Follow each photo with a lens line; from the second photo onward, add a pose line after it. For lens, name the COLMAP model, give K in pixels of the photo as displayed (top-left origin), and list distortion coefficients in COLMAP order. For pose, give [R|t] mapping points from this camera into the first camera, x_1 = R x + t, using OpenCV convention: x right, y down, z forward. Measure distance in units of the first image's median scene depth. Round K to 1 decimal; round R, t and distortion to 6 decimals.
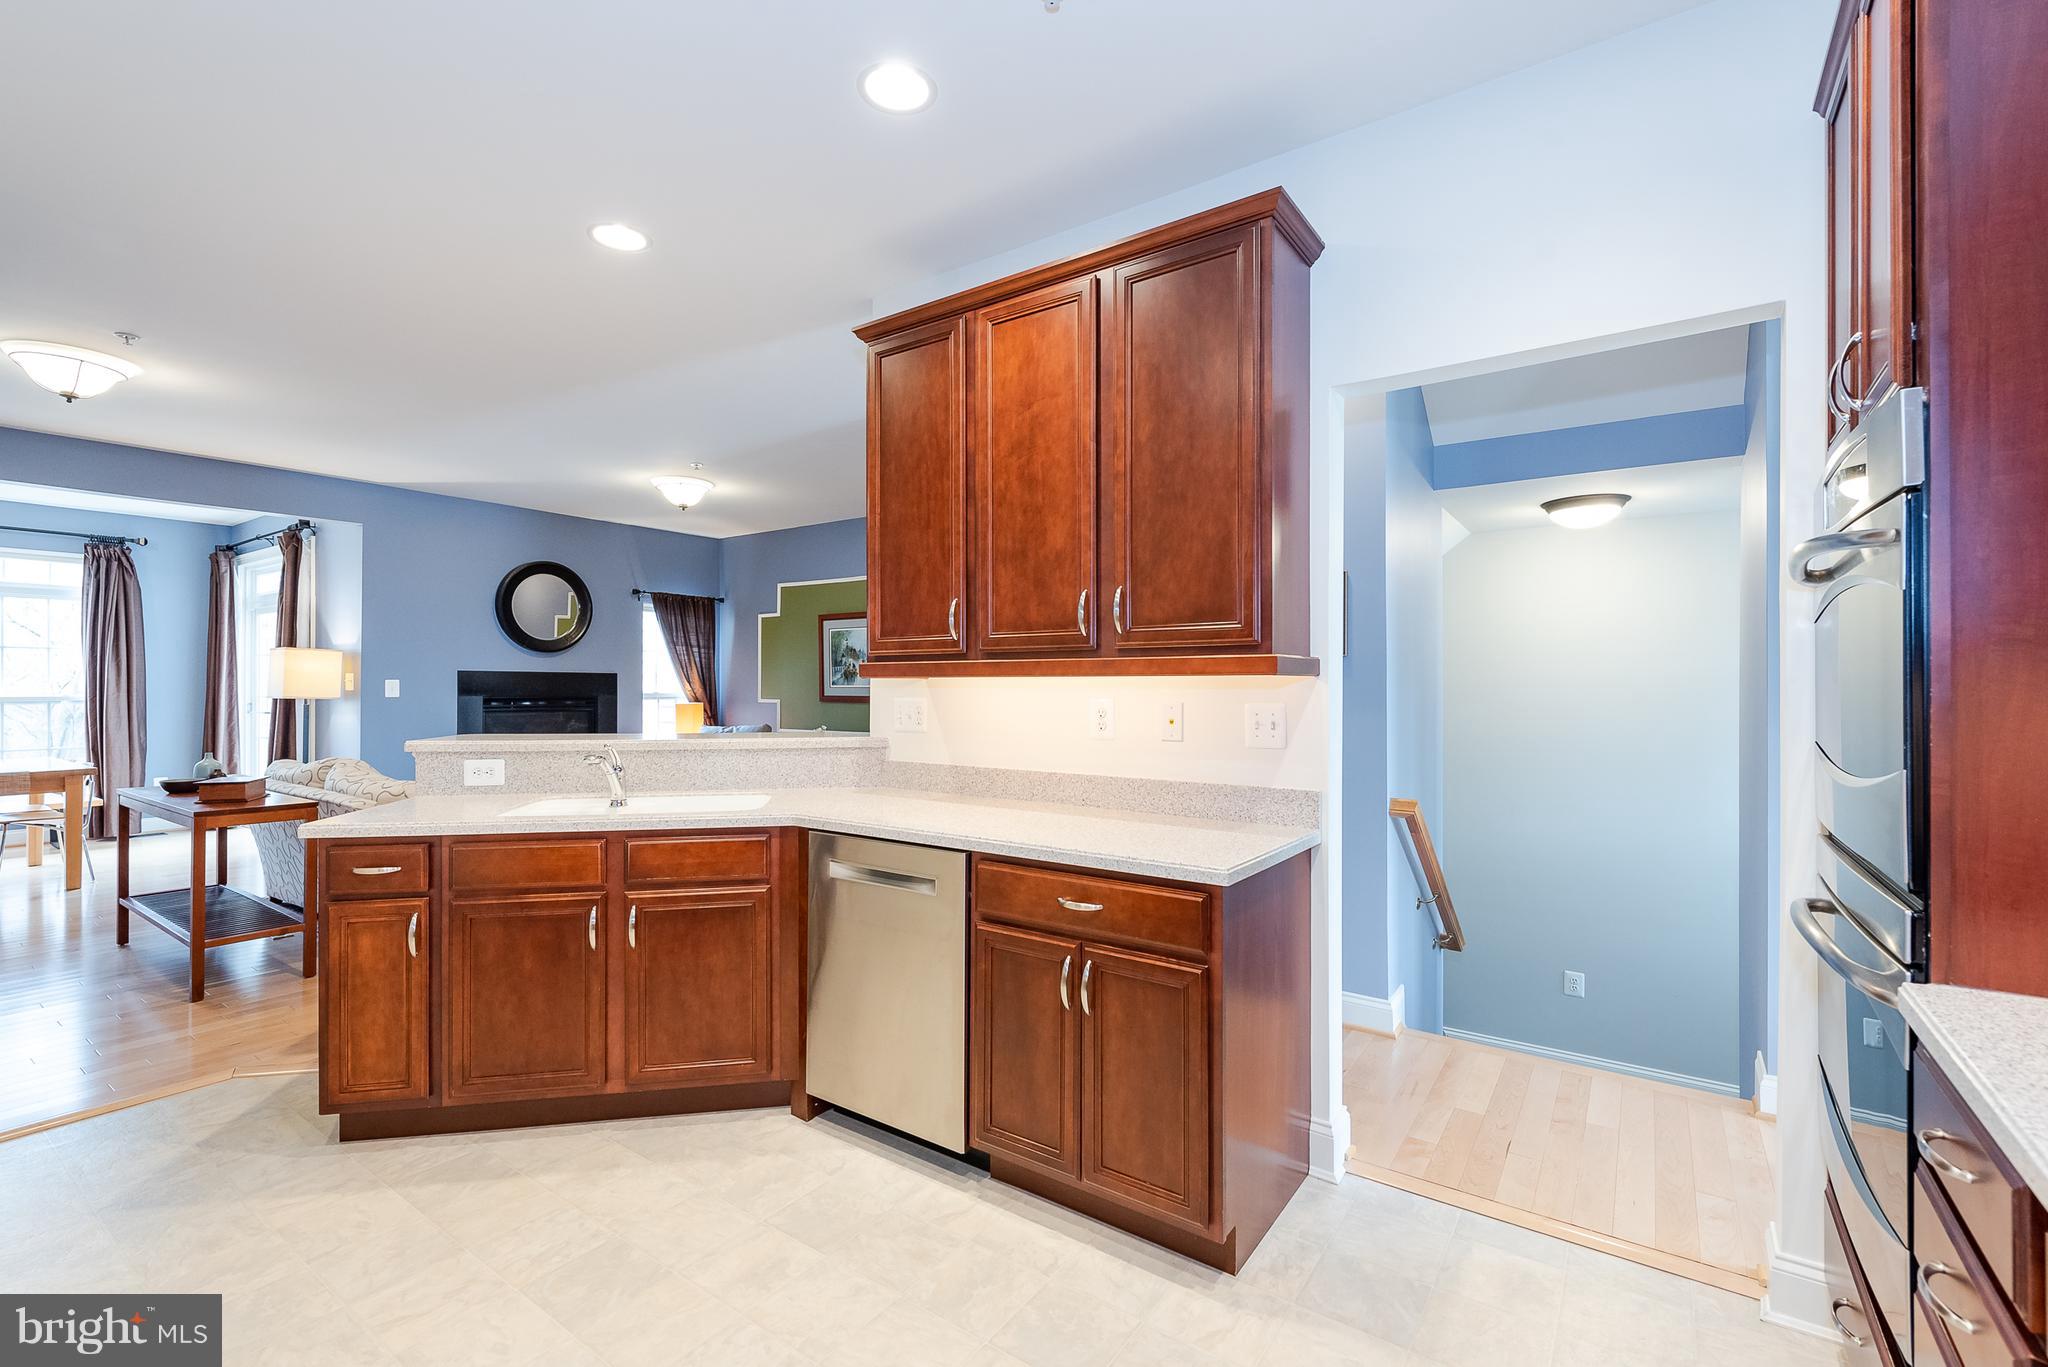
lens RADIAL K [[884.1, 0, 1038.4], [0, 884.1, 679.7], [0, 0, 1]] dist [-0.002651, -0.001001]
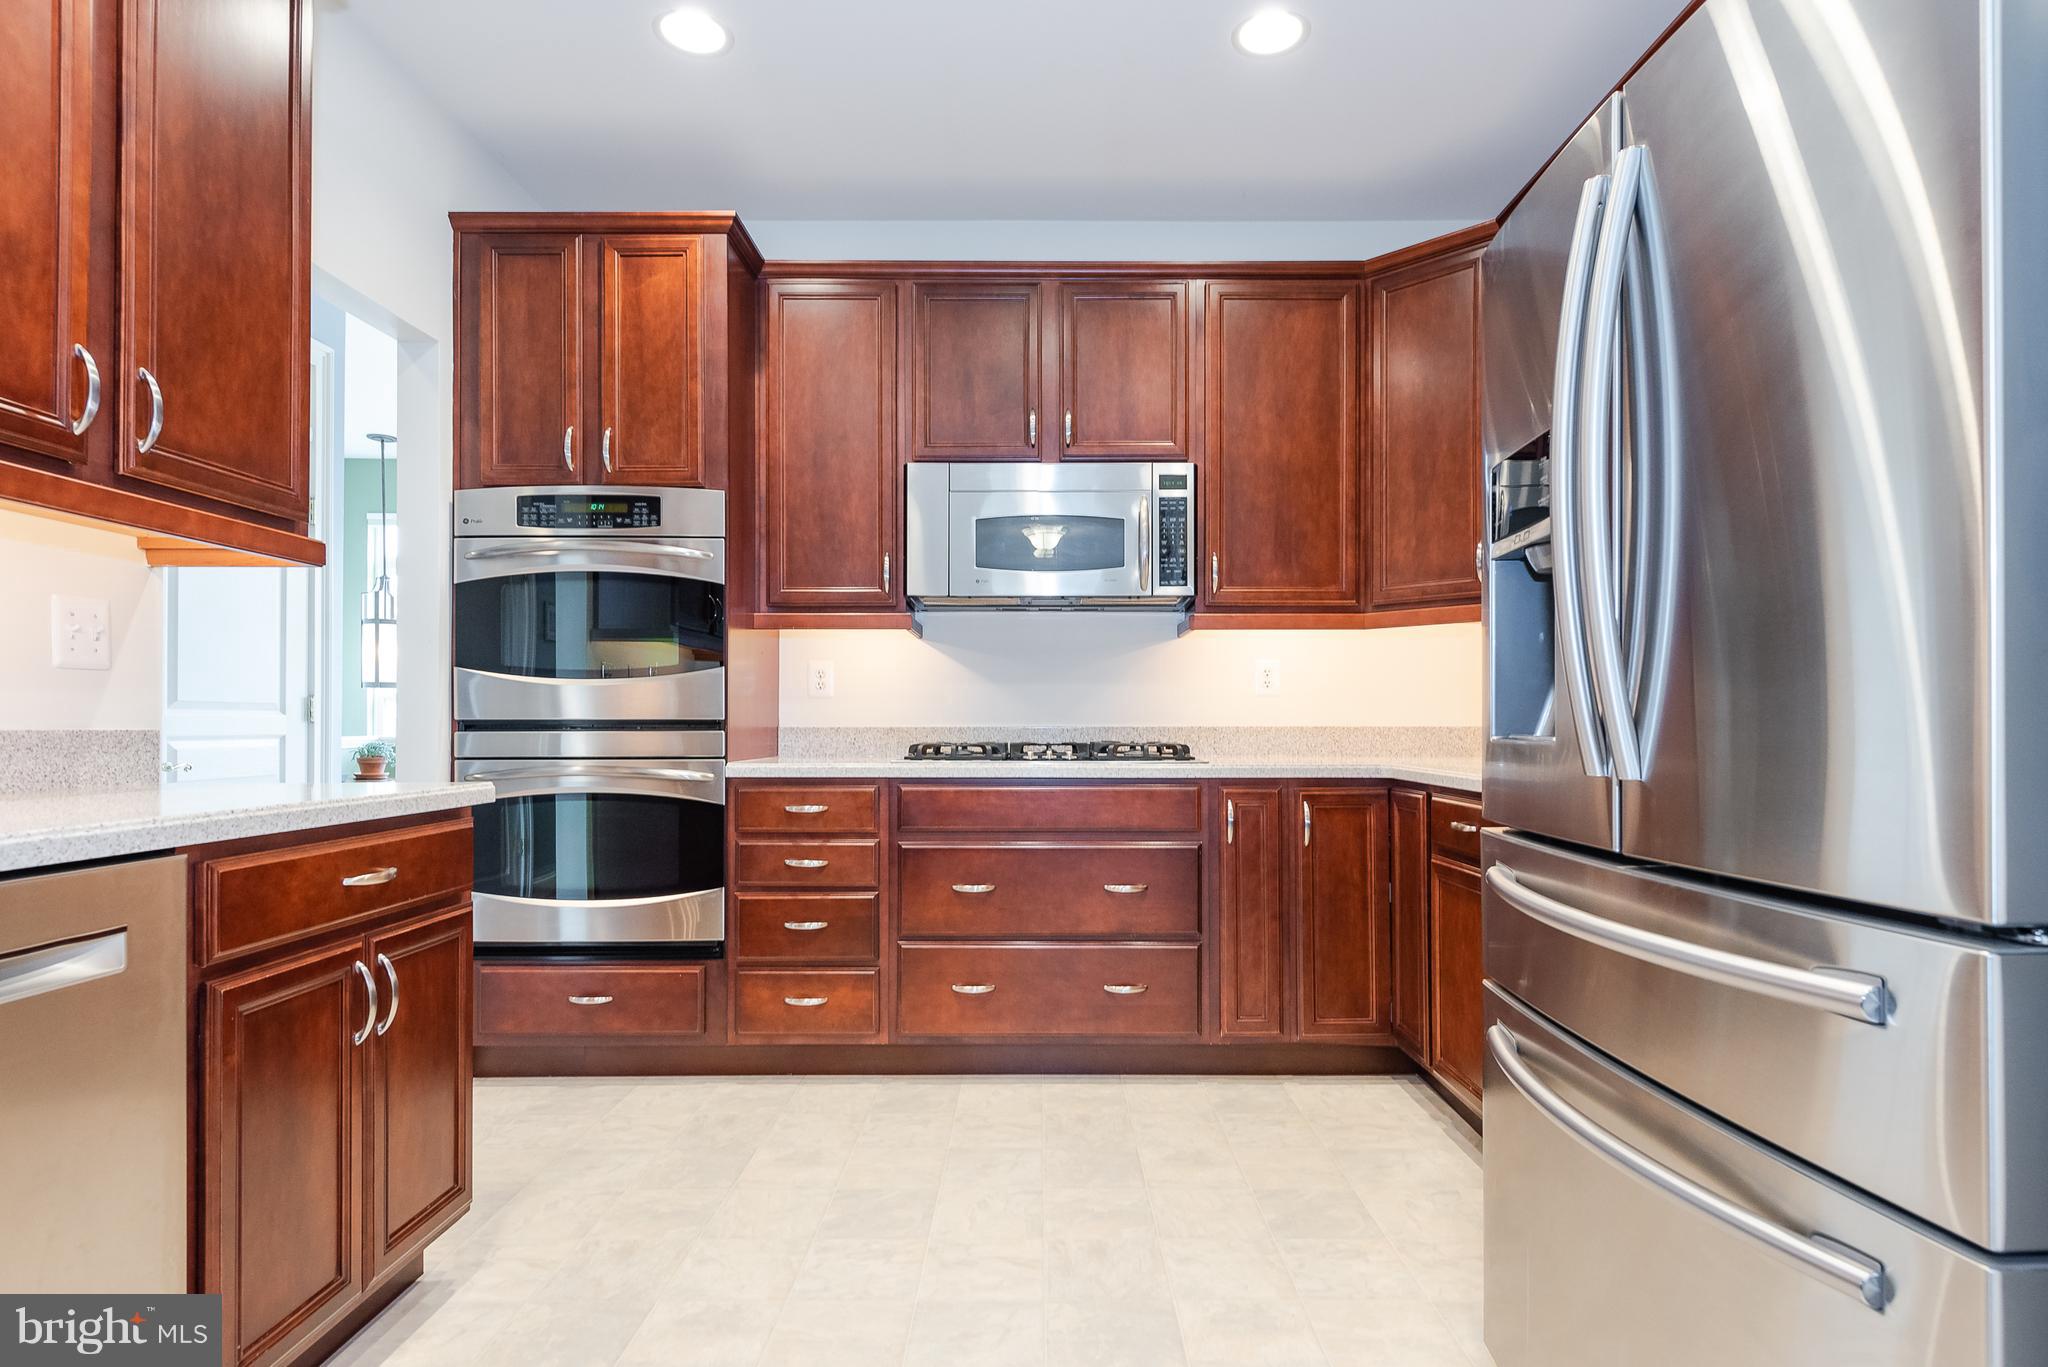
lens RADIAL K [[1041.4, 0, 1030.1], [0, 1041.4, 714.5], [0, 0, 1]] dist [0.010634, -0.006896]
pose [[-0.560280, 0.001843, 0.828301, -0.717156], [-0.007338, 0.999947, -0.007189, 0.106852], [-0.828271, -0.010106, -0.560237, 0.827286]]
